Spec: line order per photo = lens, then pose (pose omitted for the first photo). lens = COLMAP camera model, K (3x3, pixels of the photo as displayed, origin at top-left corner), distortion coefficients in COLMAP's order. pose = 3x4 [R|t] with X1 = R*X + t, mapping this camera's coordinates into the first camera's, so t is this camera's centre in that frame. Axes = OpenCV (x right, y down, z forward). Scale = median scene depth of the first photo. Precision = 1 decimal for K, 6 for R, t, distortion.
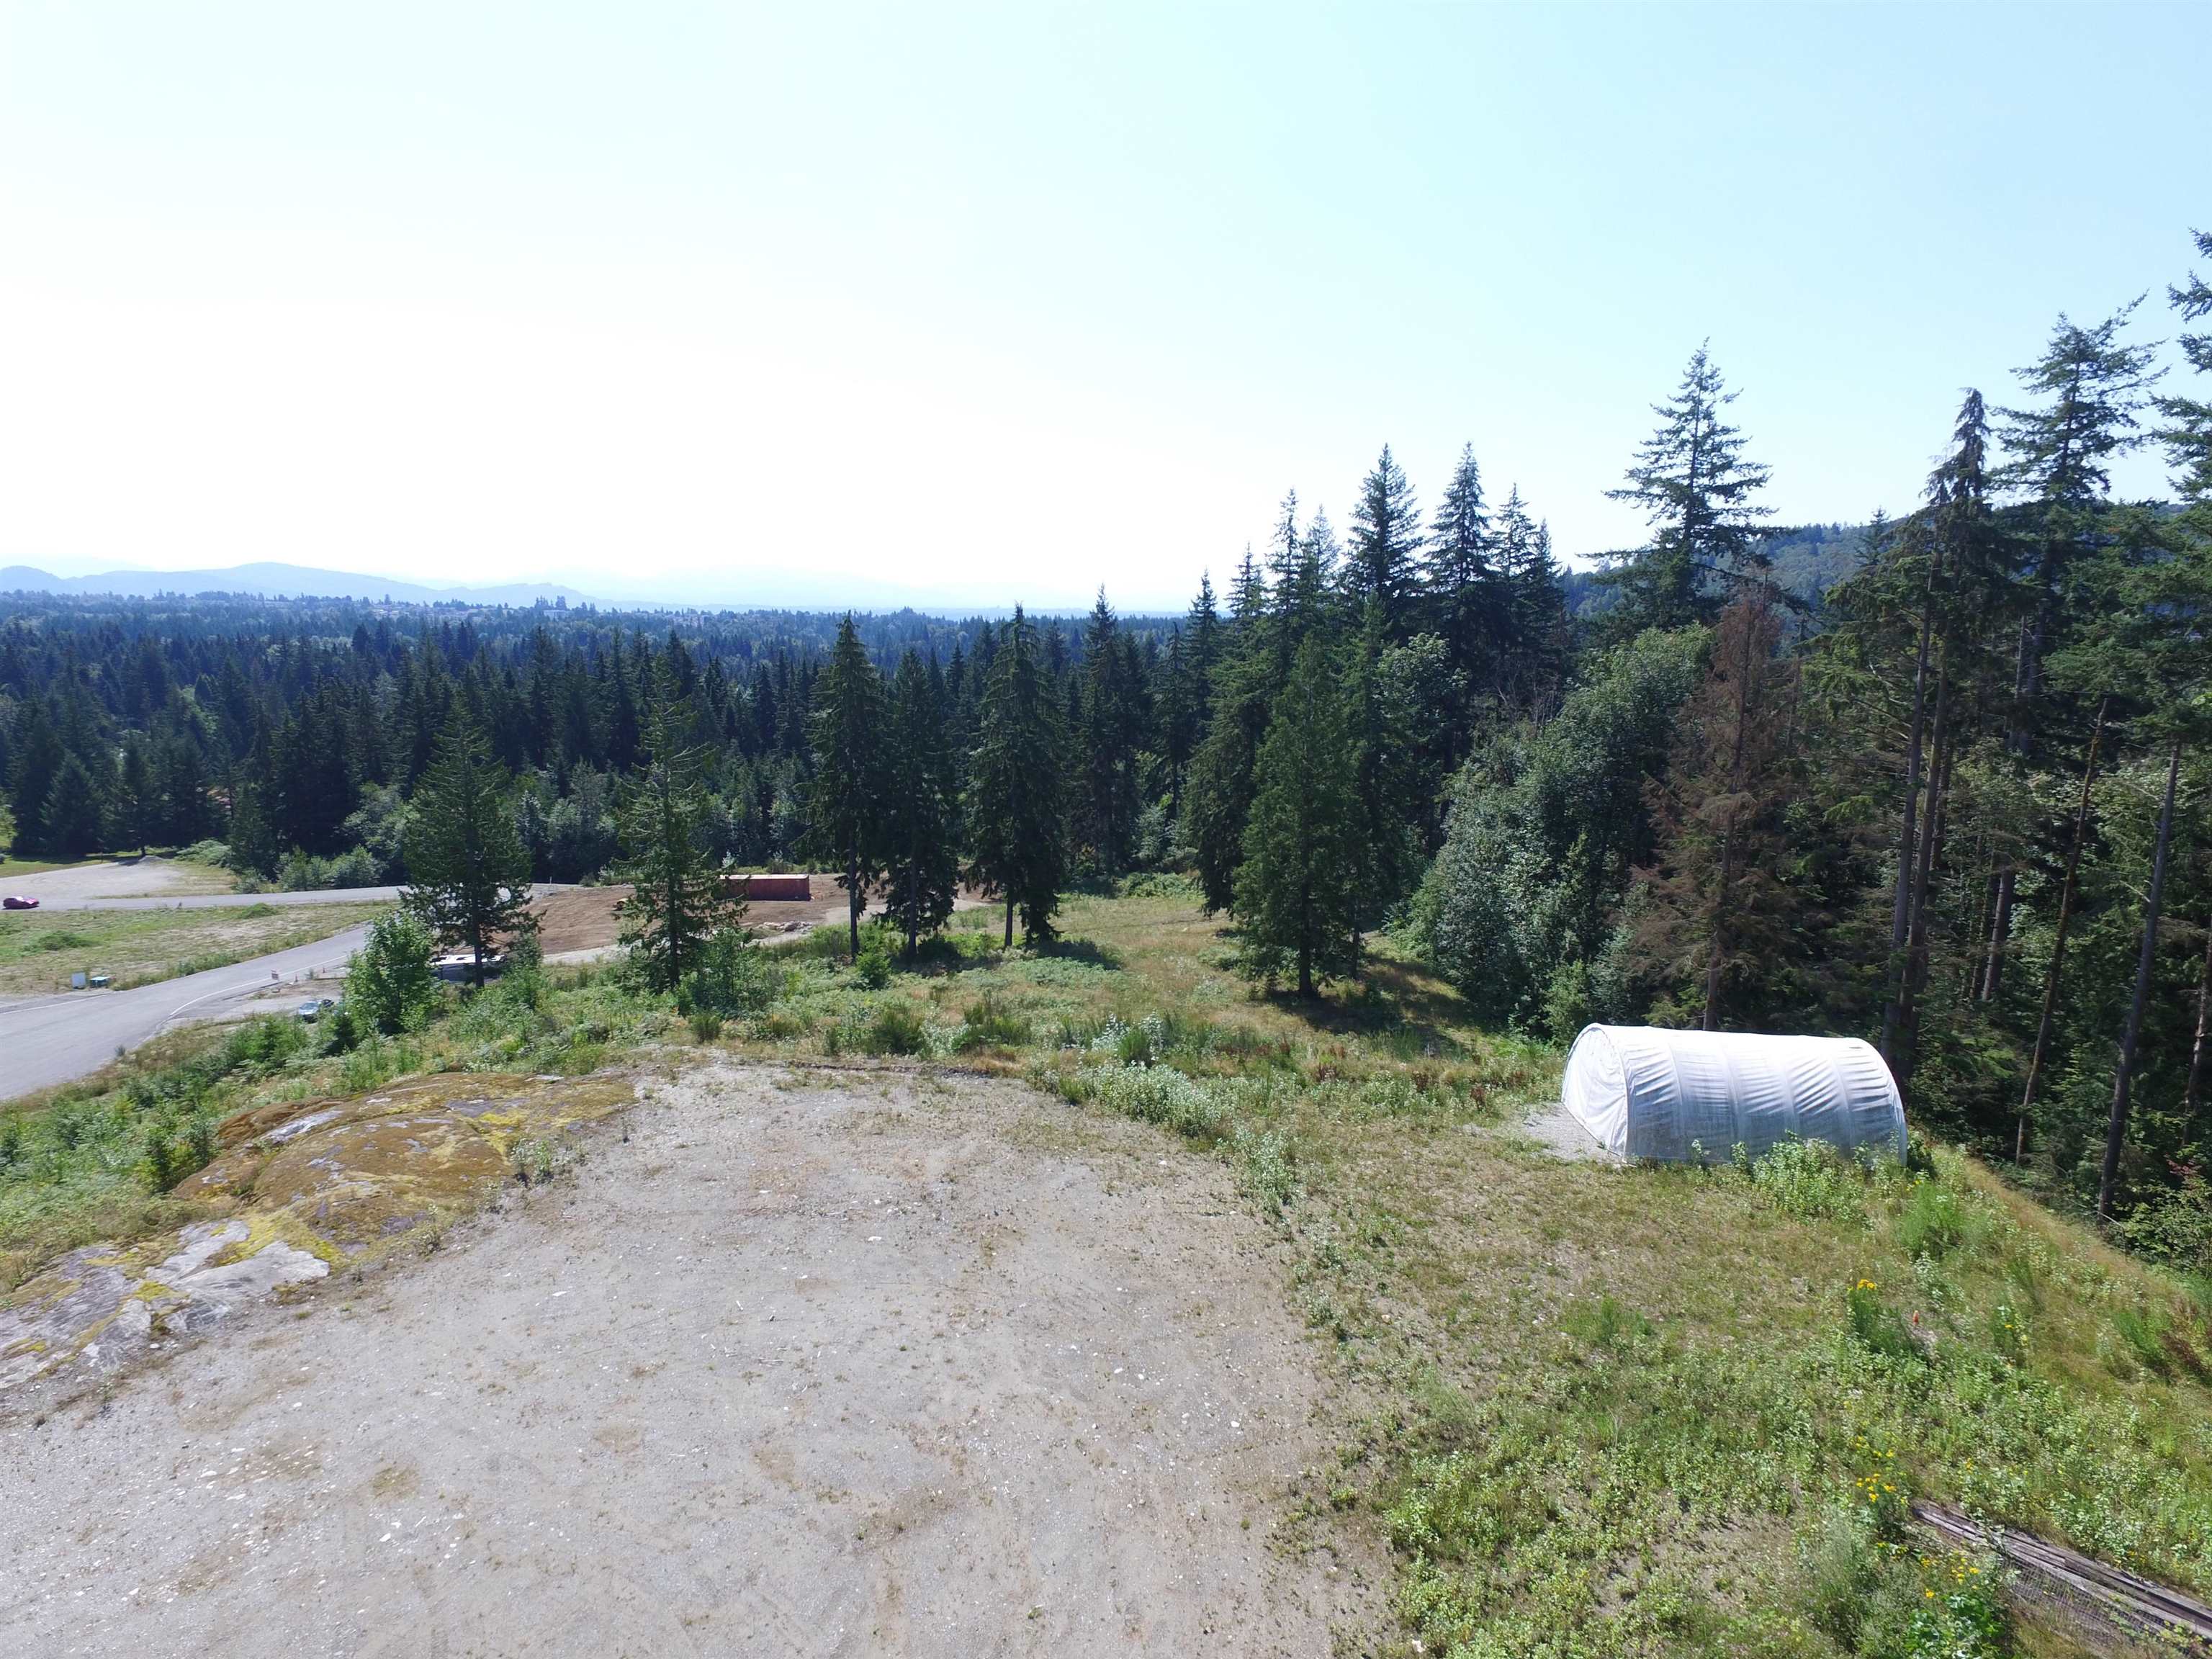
lens RADIAL K [[1287.4, 0, 1100.9], [0, 1287.4, 838.1], [0, 0, 1]] dist [-0.009847, 0.013280]
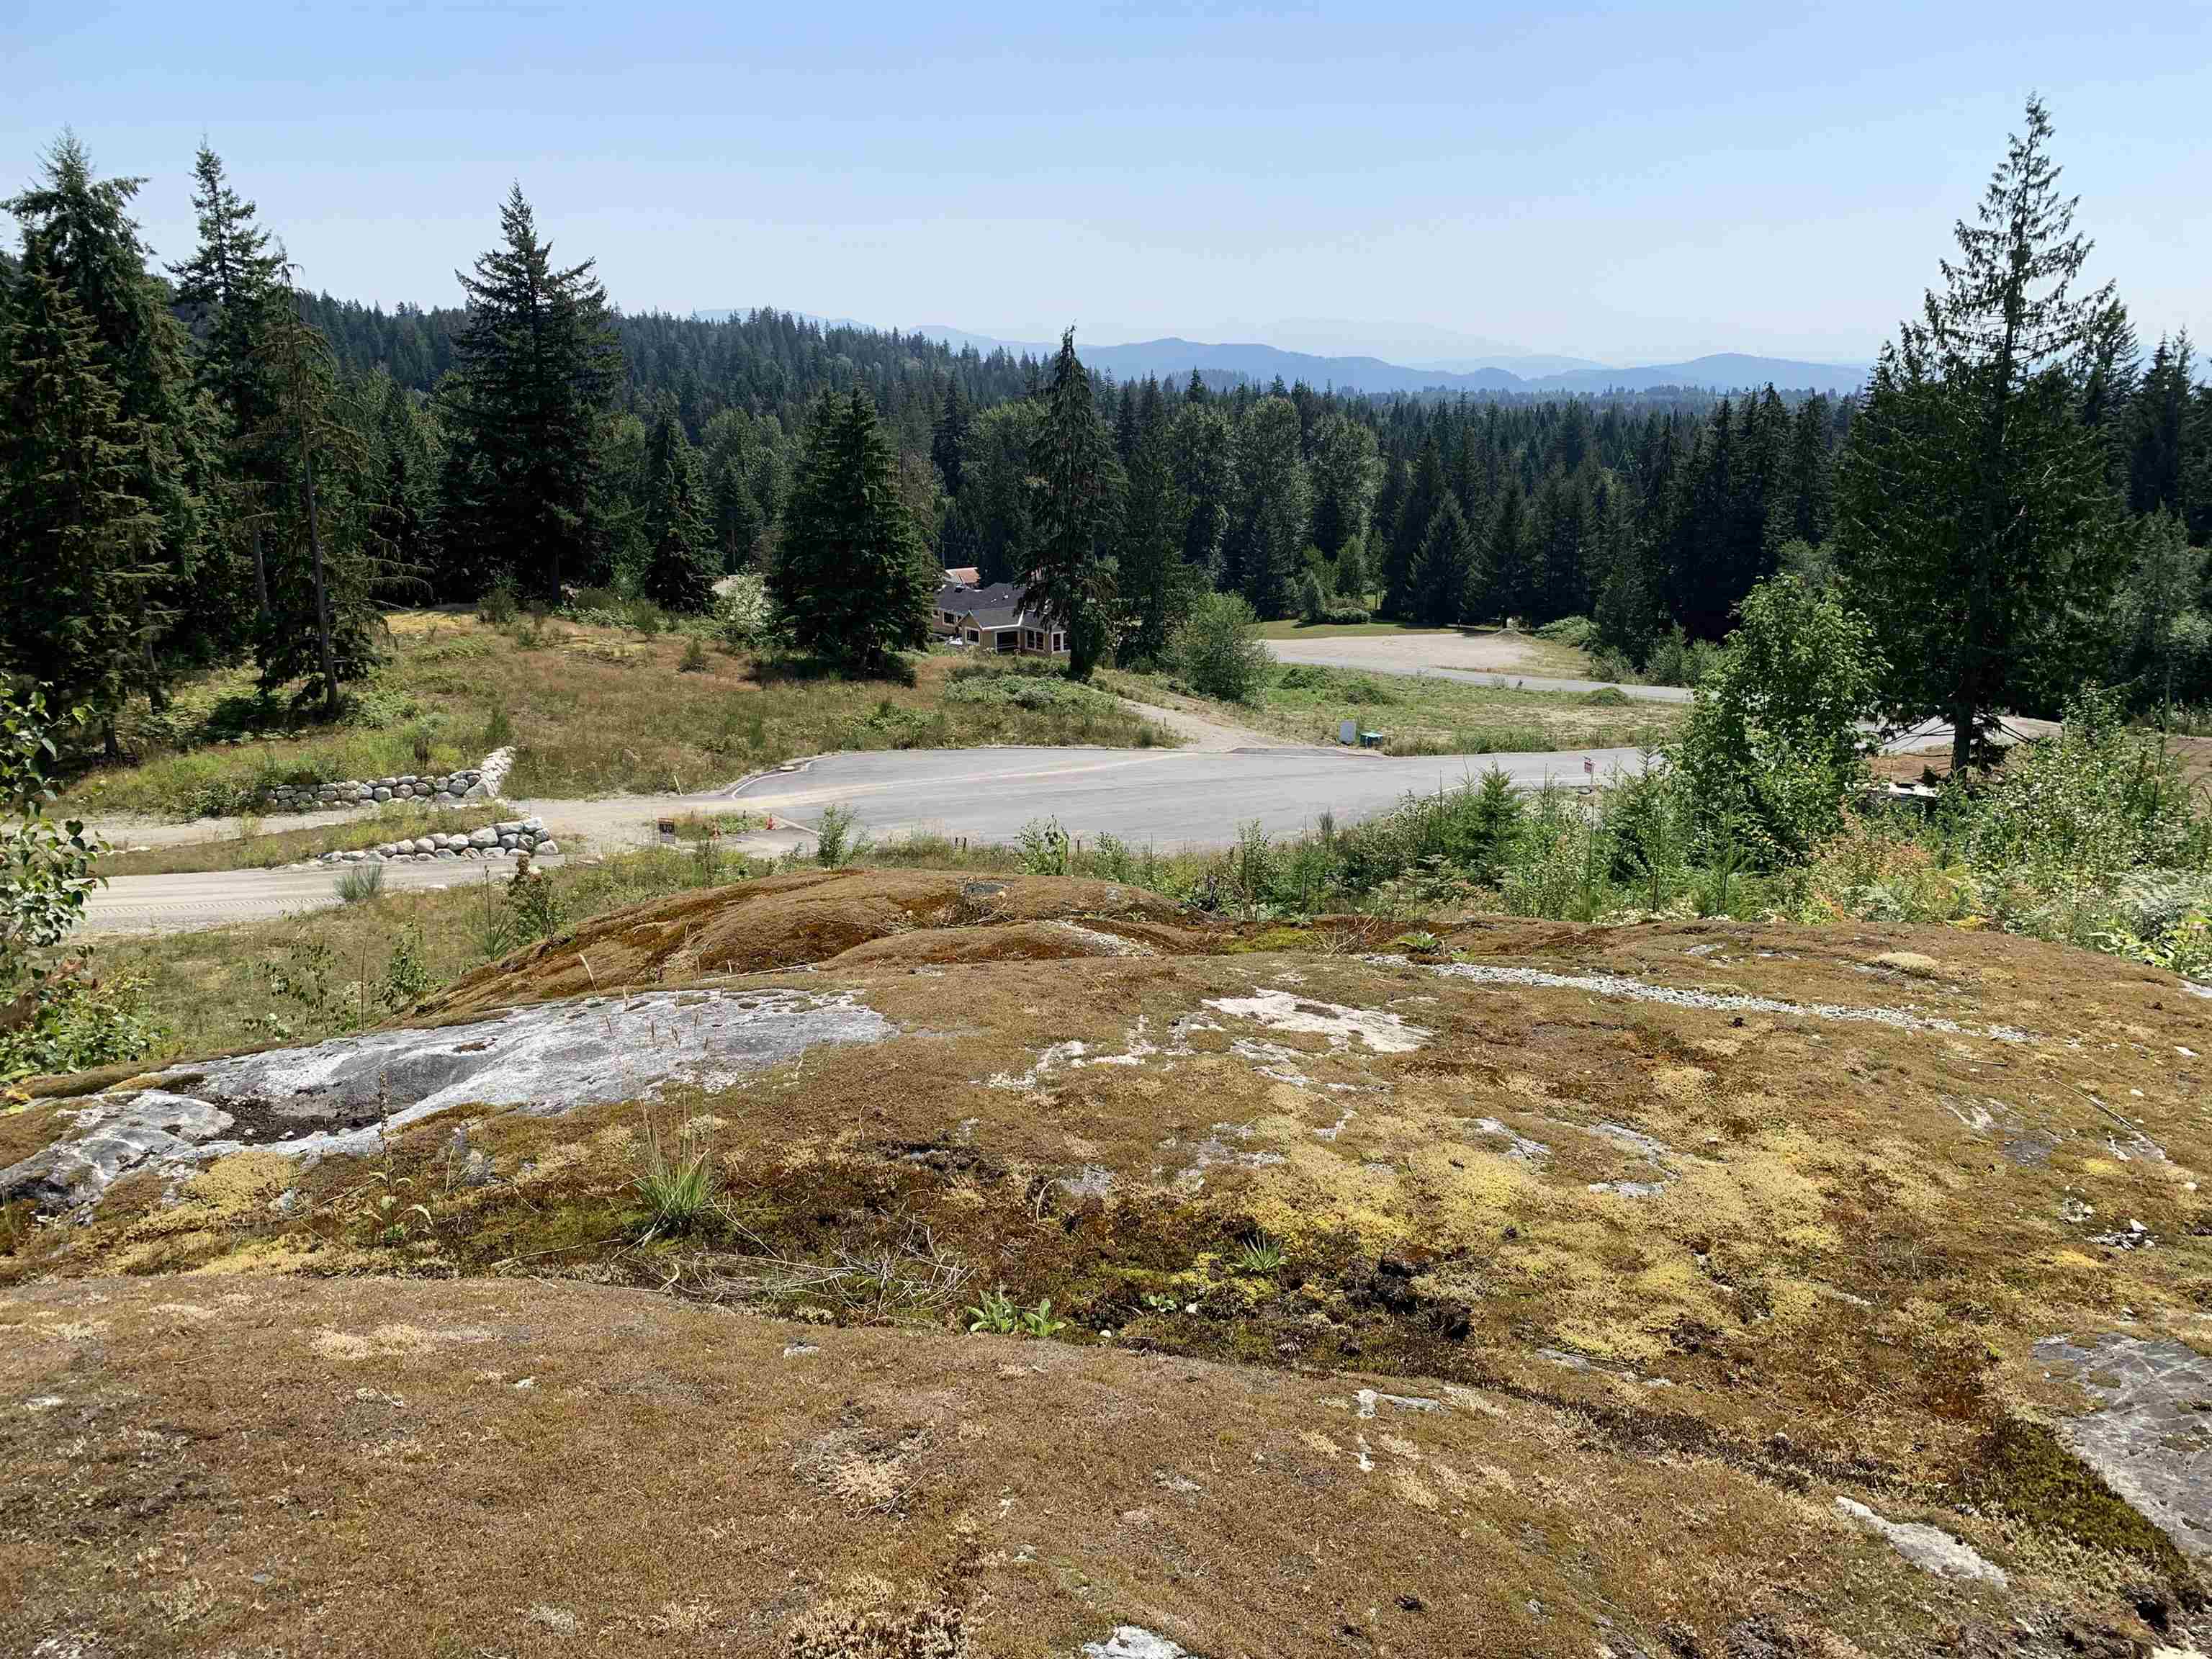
lens RADIAL K [[1681.4, 0, 1102.4], [0, 1681.4, 823.7], [0, 0, 1]] dist [0.052183, -0.057985]
pose [[0.615108, 0.175738, -0.768608, -0.343952], [-0.128548, 0.984152, 0.122145, 0.127989], [0.777893, 0.023671, 0.627951, 0.654545]]
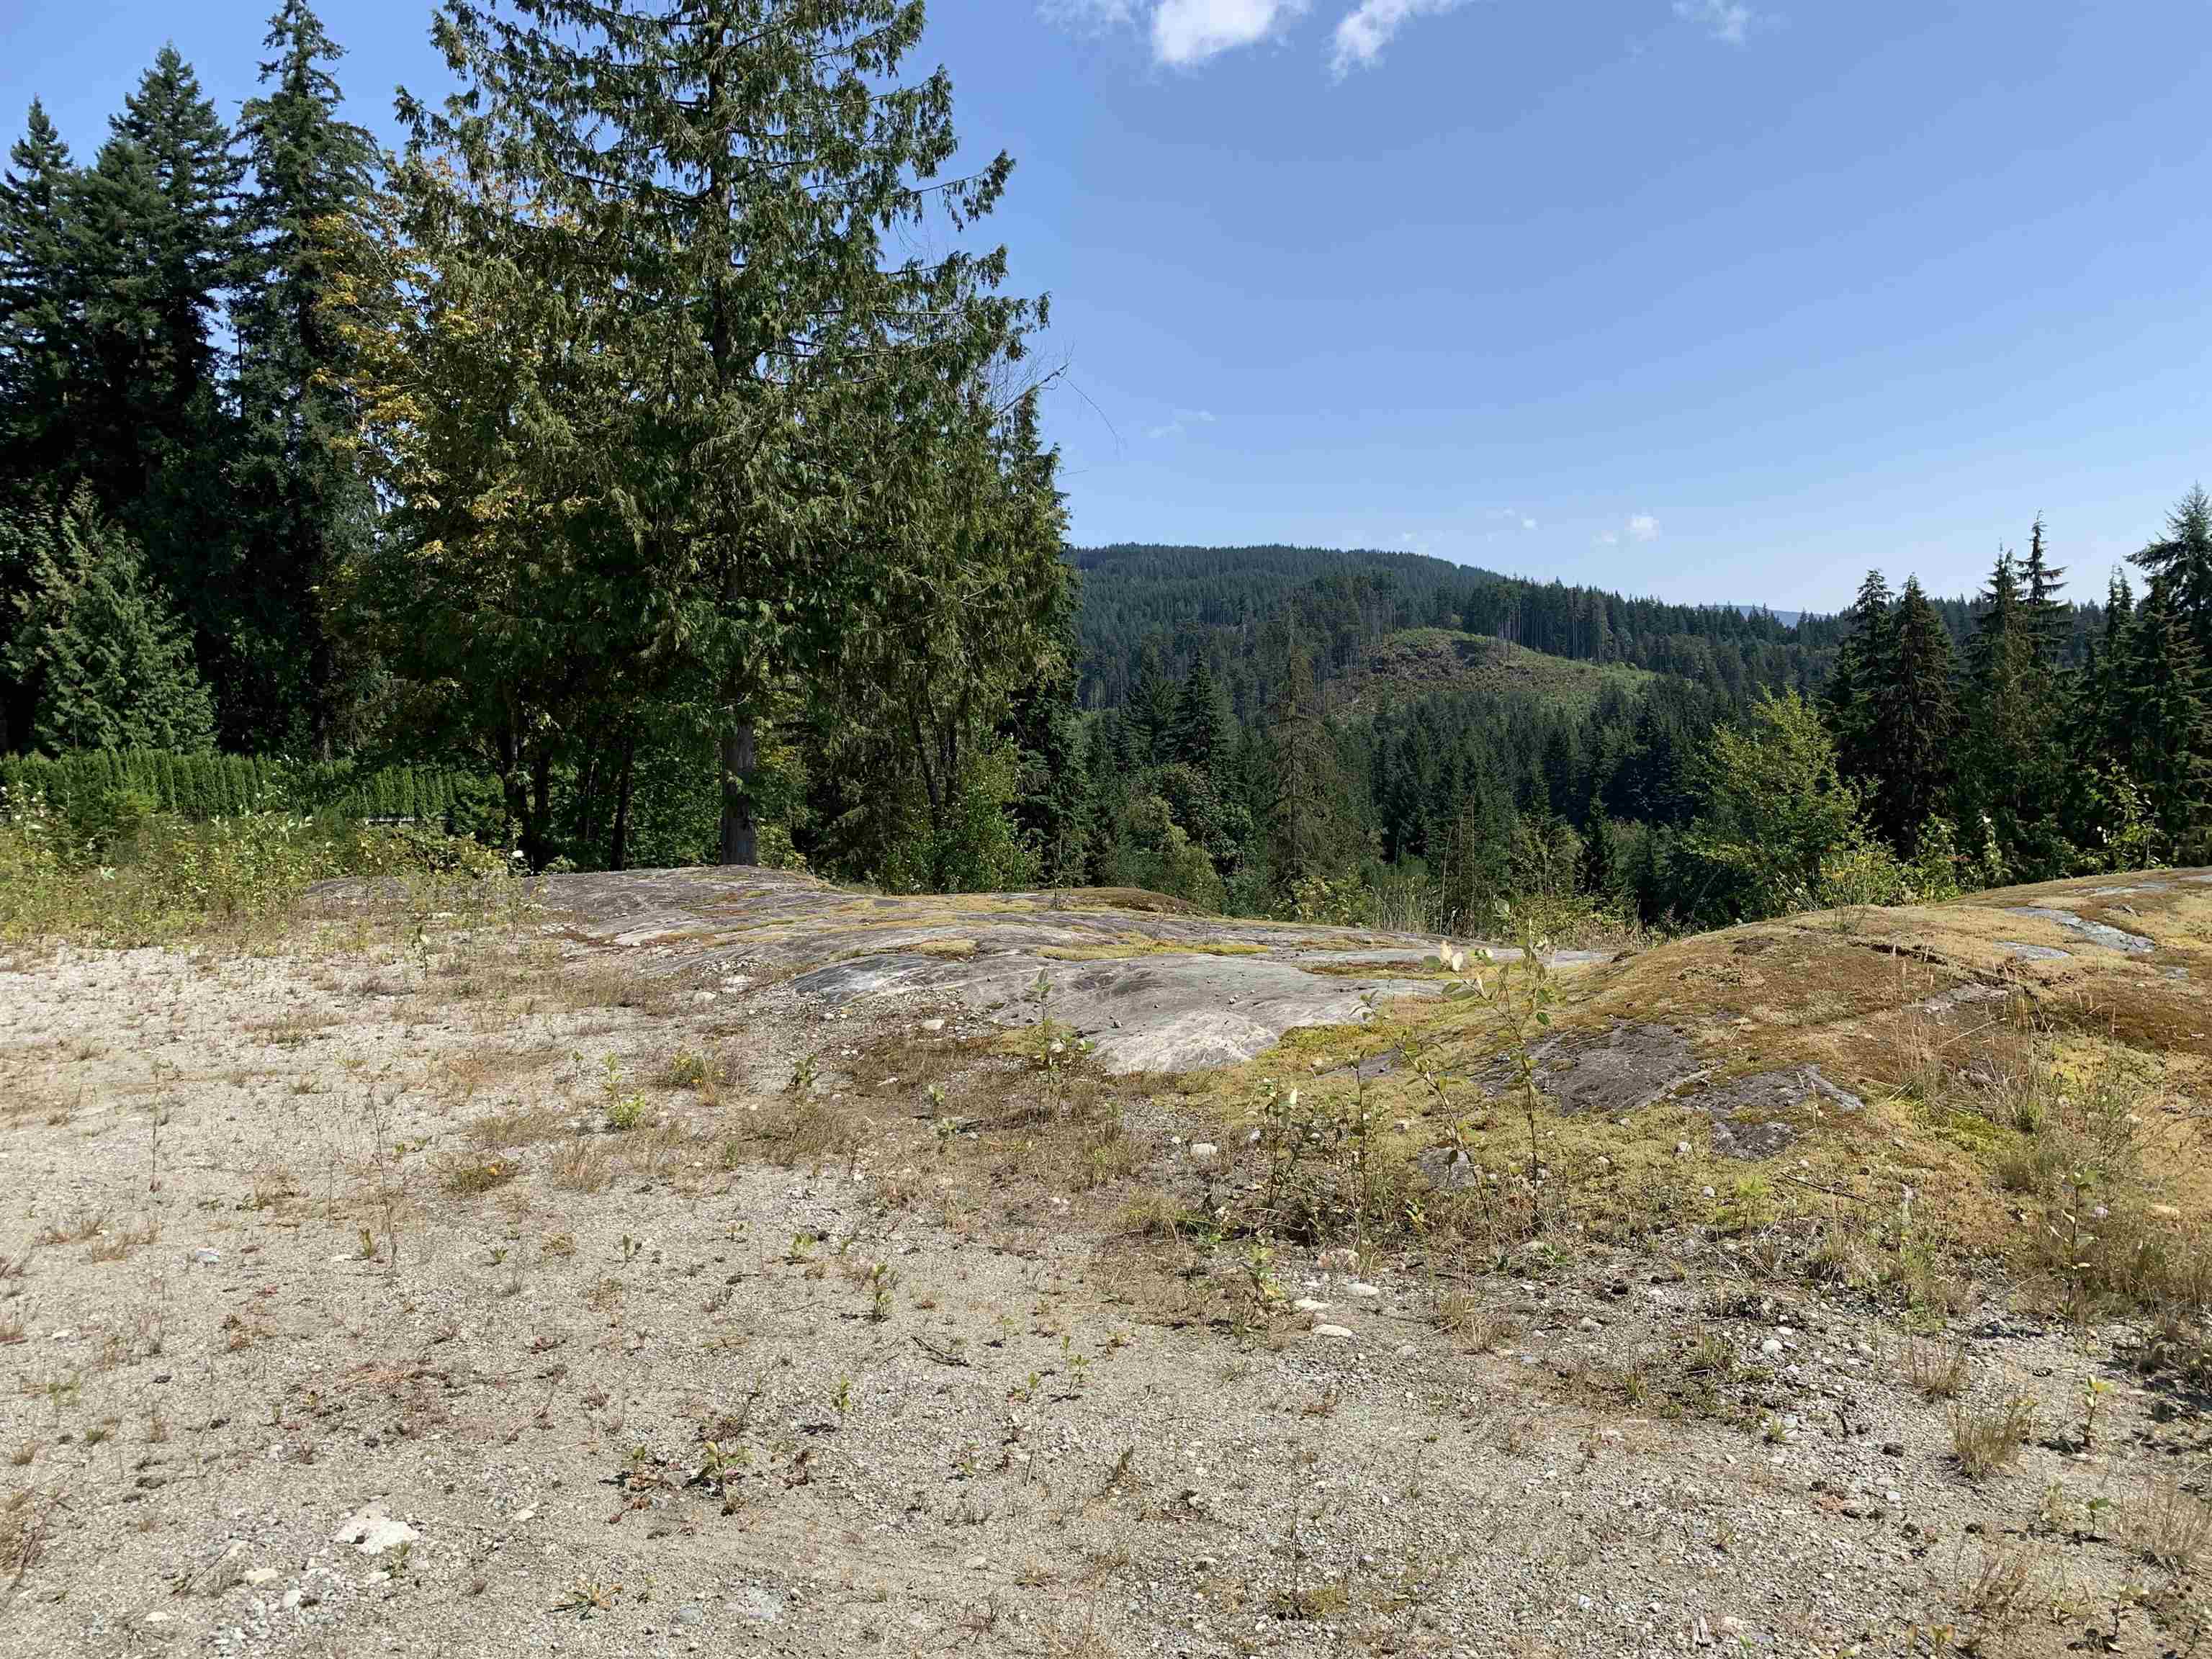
lens RADIAL K [[1681.4, 0, 1111.5], [0, 1681.4, 822.0], [0, 0, 1]] dist [0.052183, -0.057985]
pose [[-0.375519, 0.028586, -0.926374, -0.207145], [-0.144897, 0.985423, 0.089145, 0.154693], [0.915418, 0.167705, -0.365903, 0.575167]]
